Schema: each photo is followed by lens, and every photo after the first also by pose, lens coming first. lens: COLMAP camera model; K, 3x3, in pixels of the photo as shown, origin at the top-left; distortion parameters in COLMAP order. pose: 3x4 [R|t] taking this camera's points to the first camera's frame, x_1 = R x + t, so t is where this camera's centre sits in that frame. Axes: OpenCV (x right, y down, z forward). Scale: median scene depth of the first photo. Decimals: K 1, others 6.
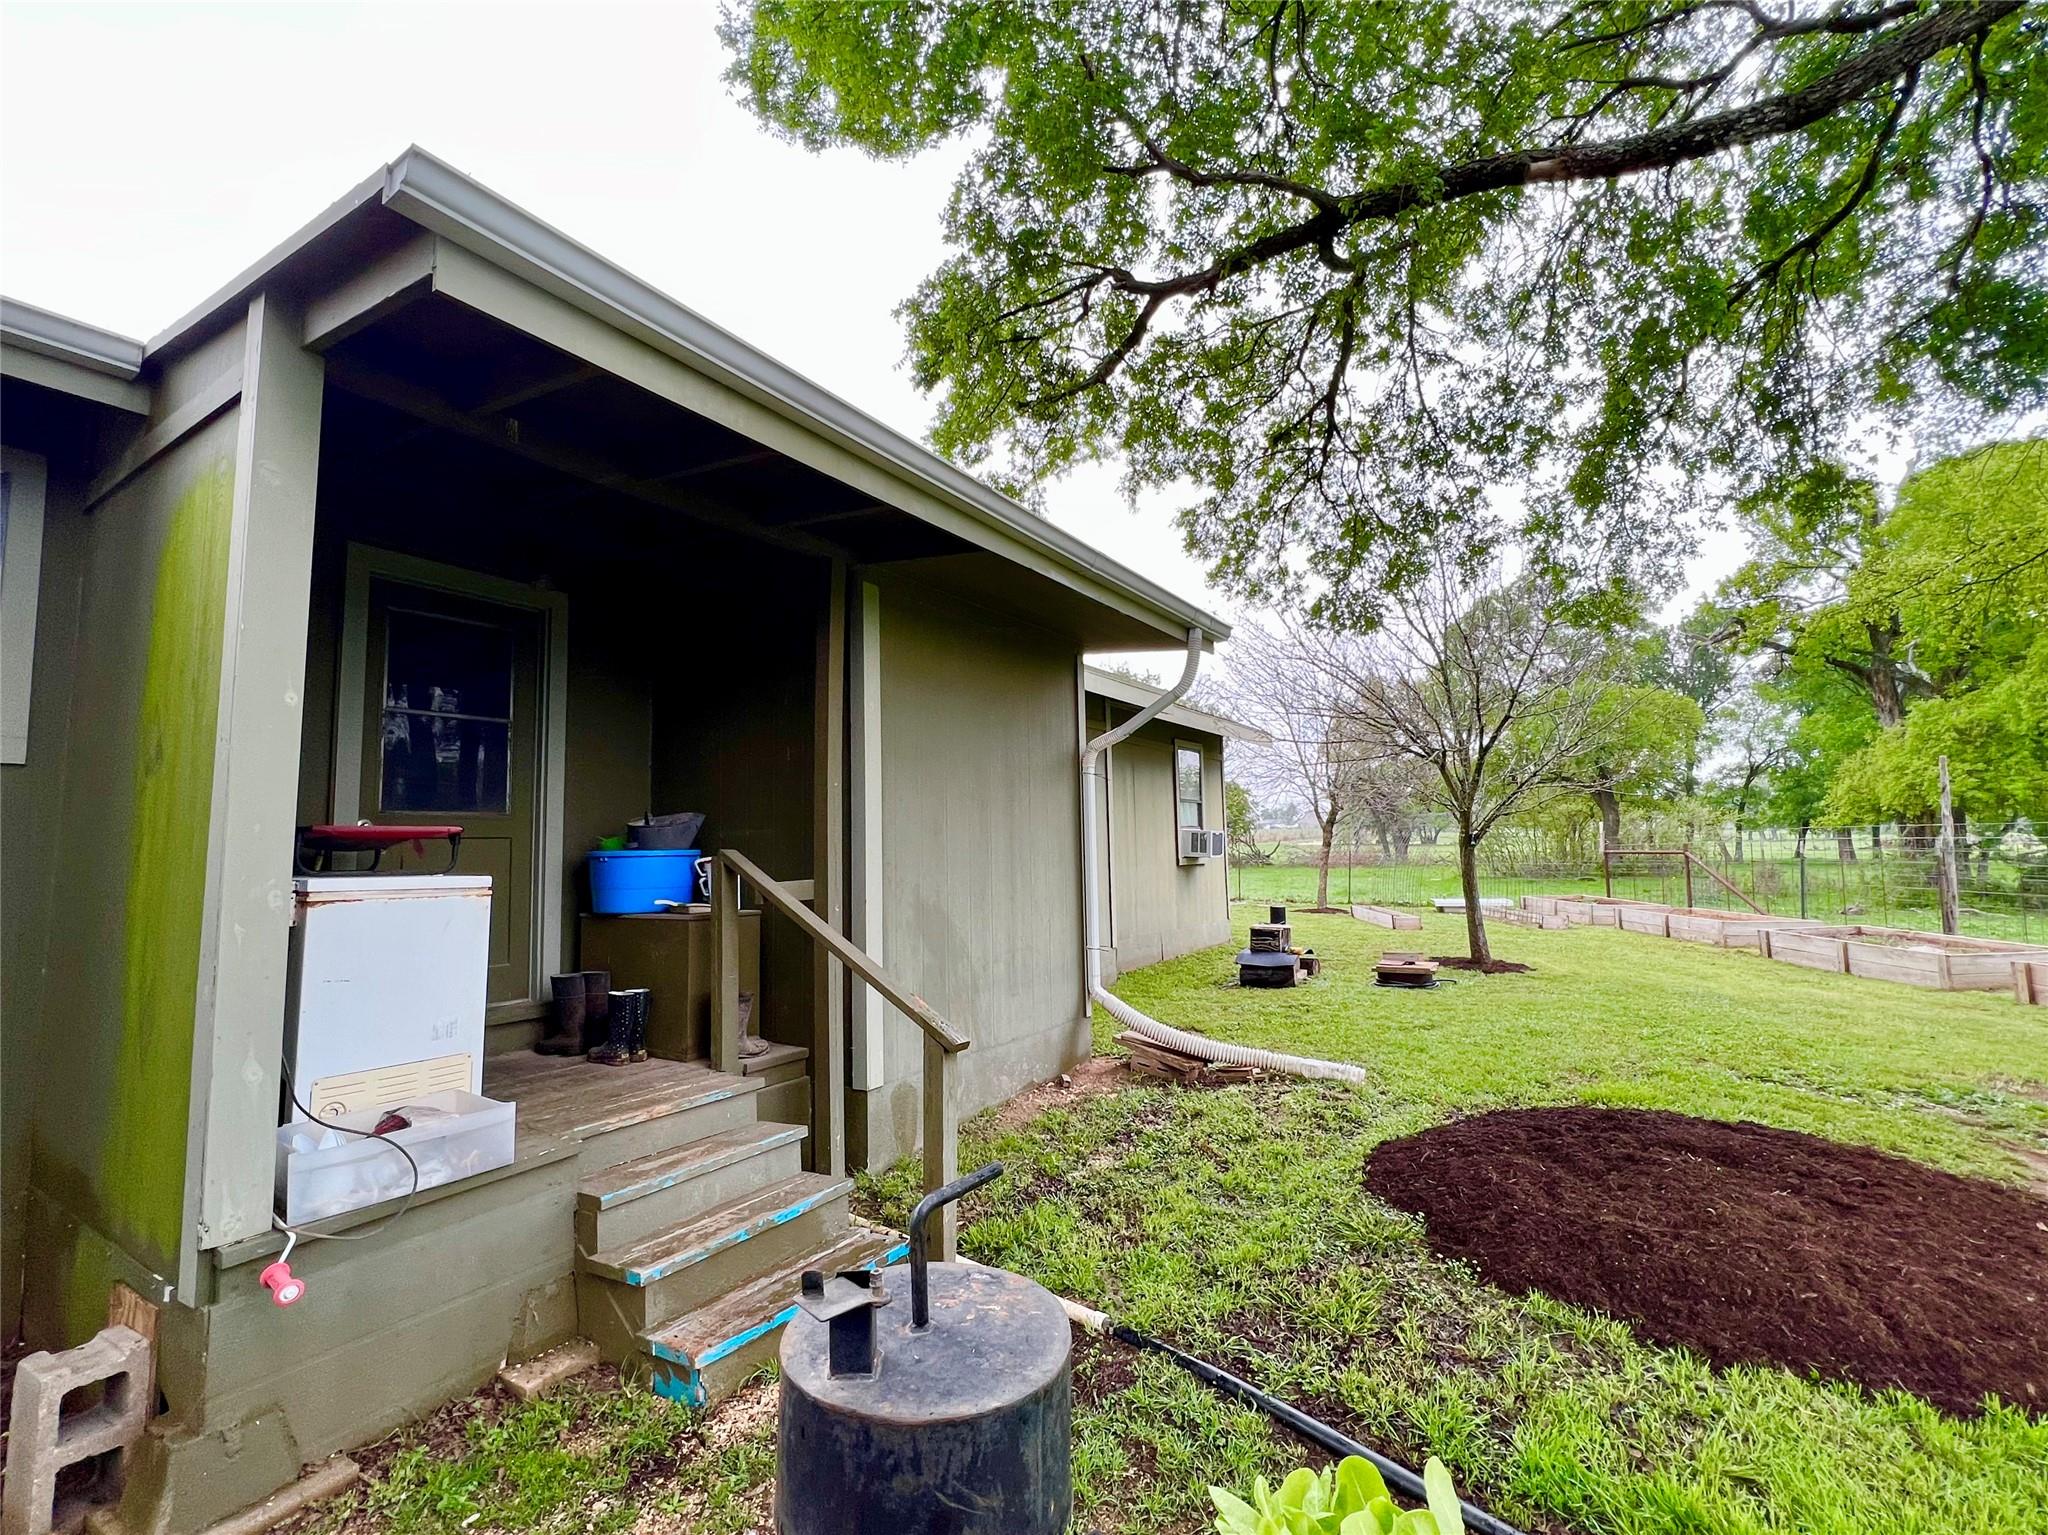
lens RADIAL K [[900.1, 0, 1012.2], [0, 900.1, 766.1], [0, 0, 1]] dist [-0.001046, 0.000116]
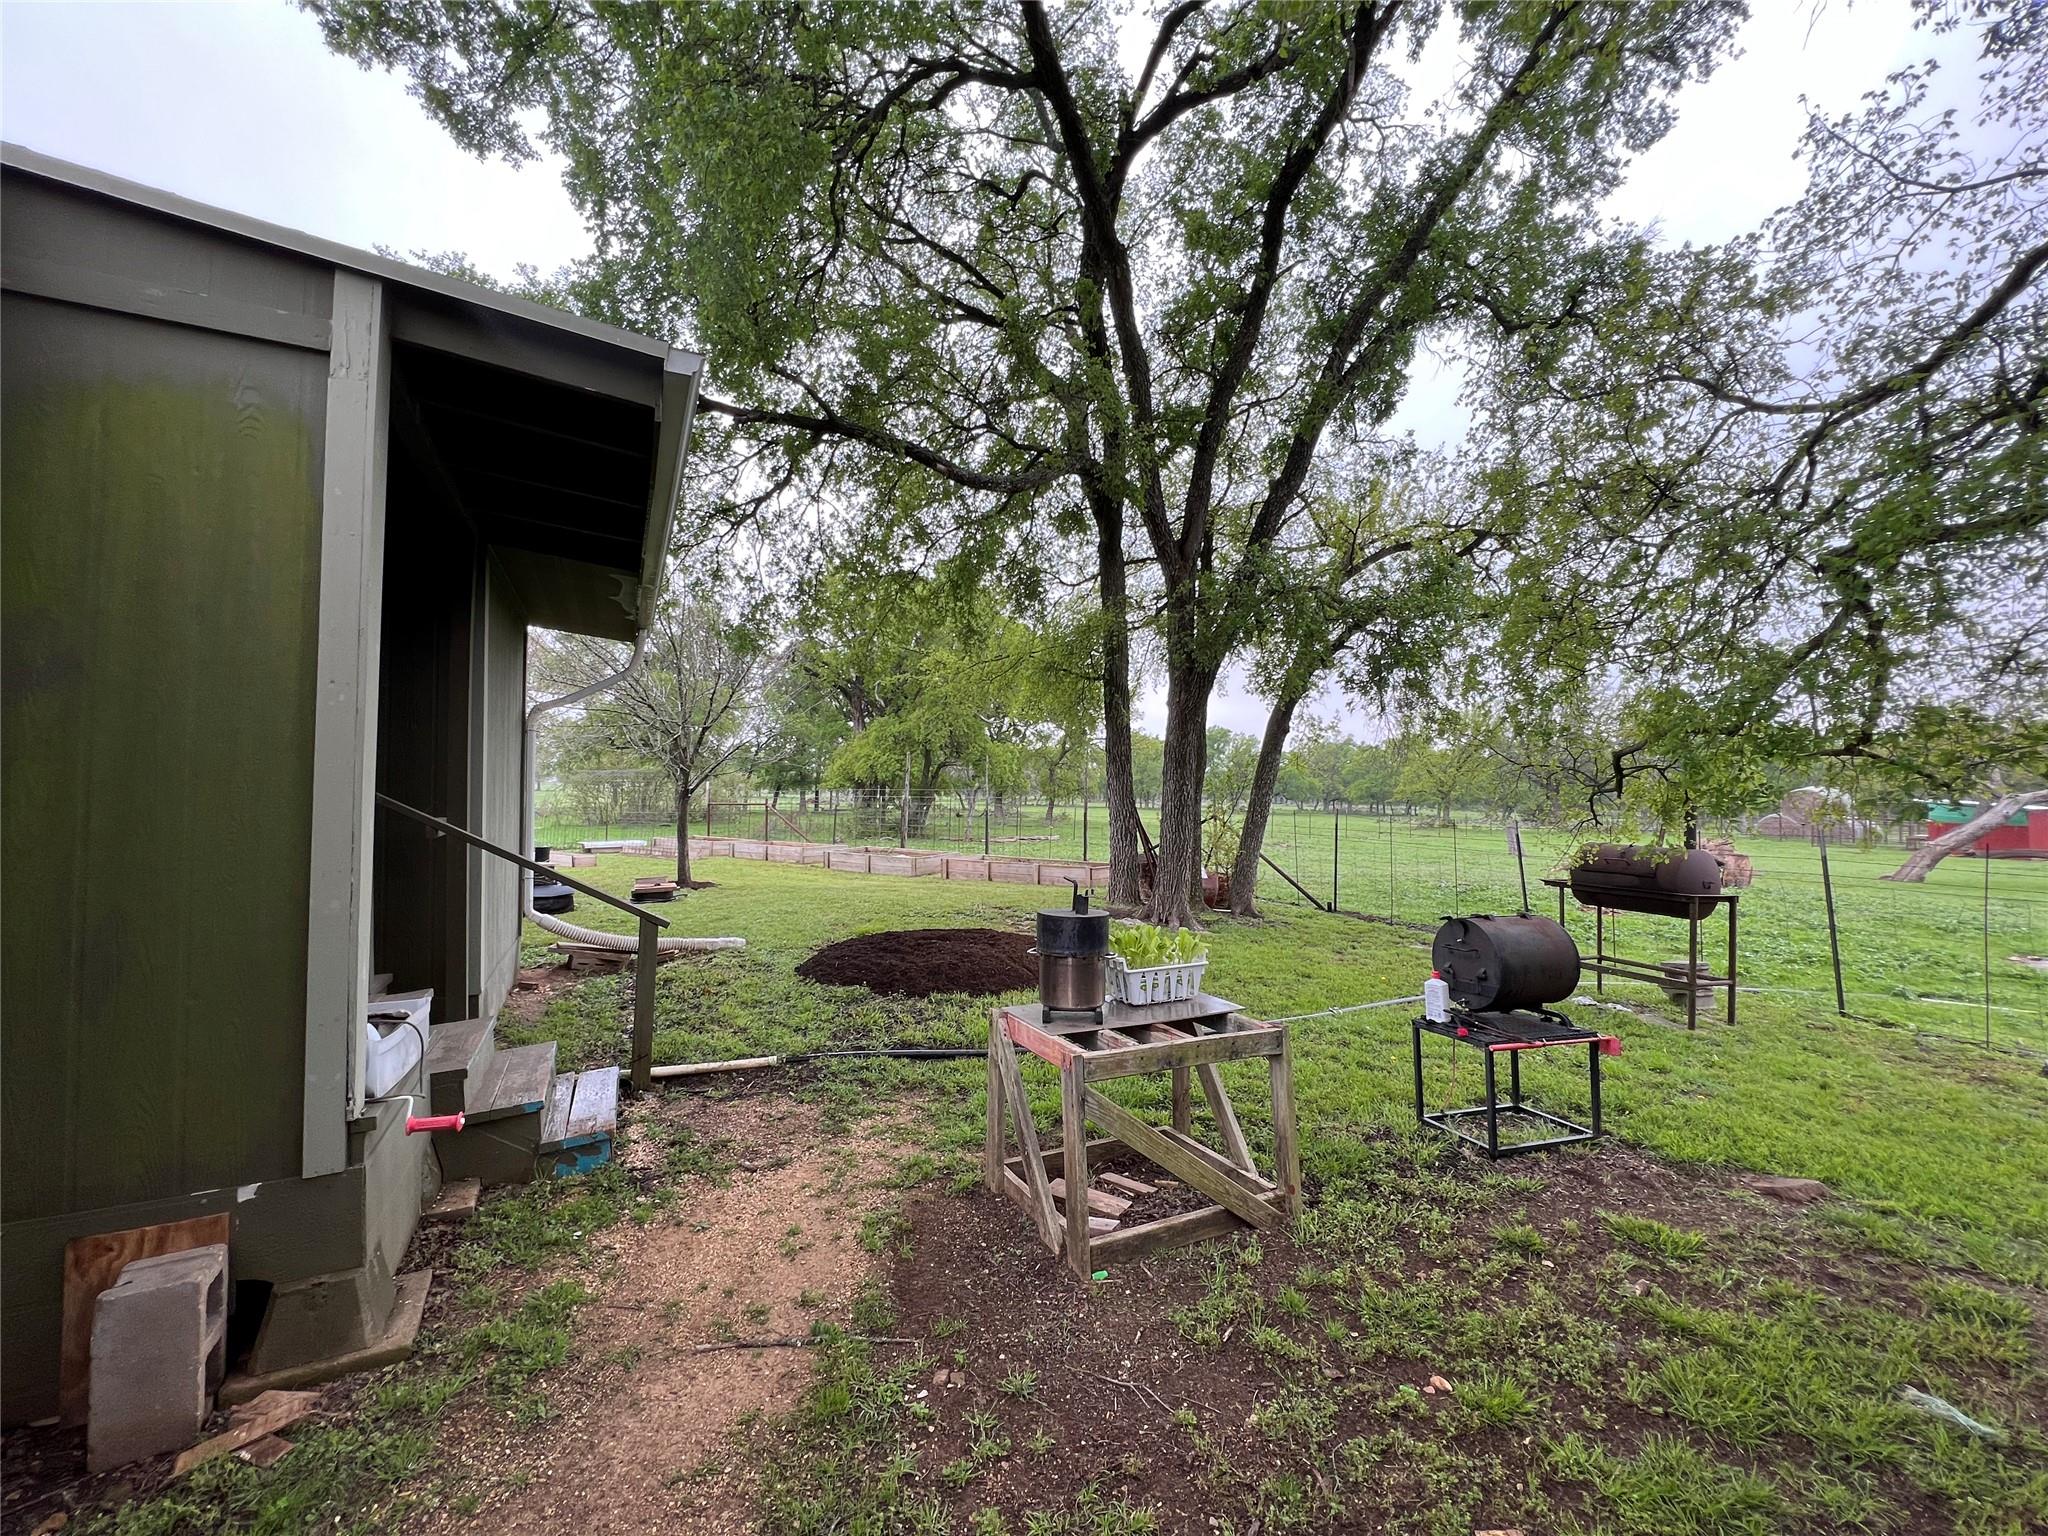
lens RADIAL K [[830.4, 0, 1024.0], [0, 830.4, 768.0], [0, 0, 1]] dist [-0.001667, 0.000280]
pose [[0.496316, 0.050779, 0.866656, -0.939115], [-0.094564, 0.995510, -0.004174, 0.004608], [-0.862977, -0.079882, 0.498889, -0.163956]]
